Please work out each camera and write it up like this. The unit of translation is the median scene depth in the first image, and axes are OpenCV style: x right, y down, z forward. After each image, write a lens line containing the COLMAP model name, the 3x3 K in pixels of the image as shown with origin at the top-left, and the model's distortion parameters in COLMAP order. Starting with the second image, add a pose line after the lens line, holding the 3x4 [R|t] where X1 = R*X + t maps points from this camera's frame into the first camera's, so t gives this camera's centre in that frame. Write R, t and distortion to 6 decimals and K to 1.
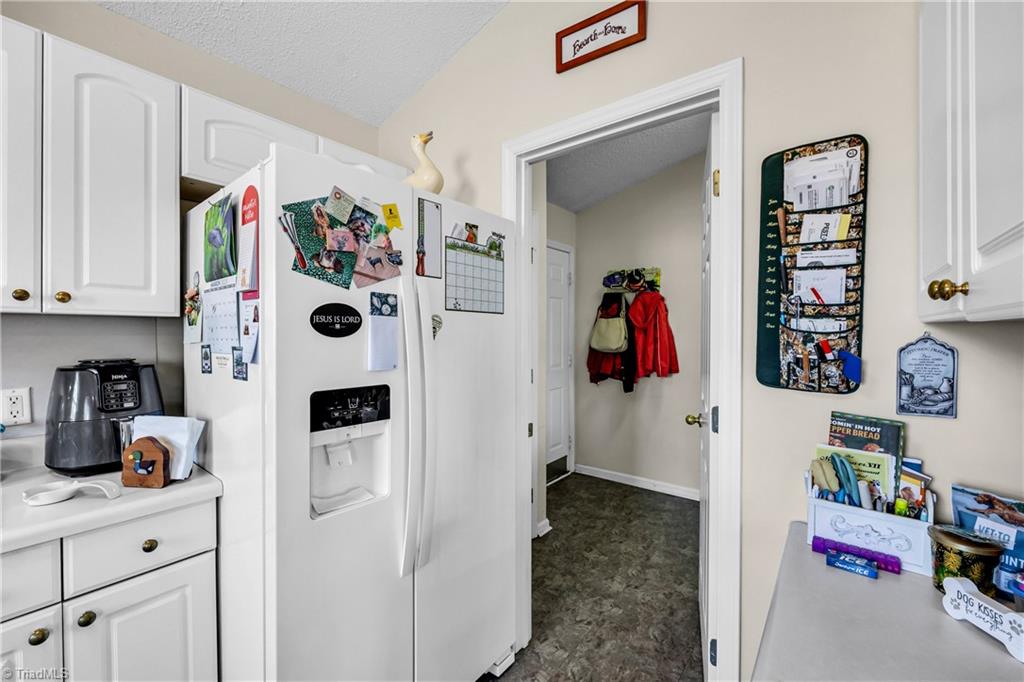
lens RADIAL K [[417.8, 0, 507.9], [0, 417.8, 336.7], [0, 0, 1]] dist [-0.002759, 0.000356]
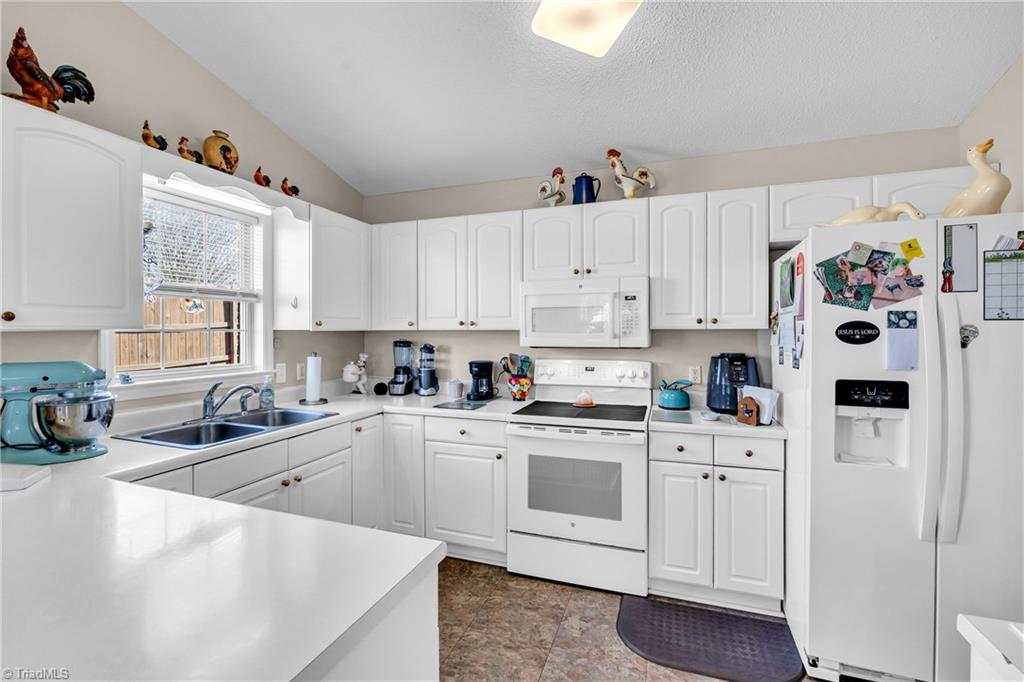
lens RADIAL K [[423.7, 0, 510.7], [0, 423.7, 336.8], [0, 0, 1]] dist [-0.018416, 0.001290]
pose [[0.306091, 0.004461, -0.951992, 0.549941], [-0.003441, 0.999988, 0.003579, -0.023154], [0.951996, 0.002180, 0.306103, -0.539789]]
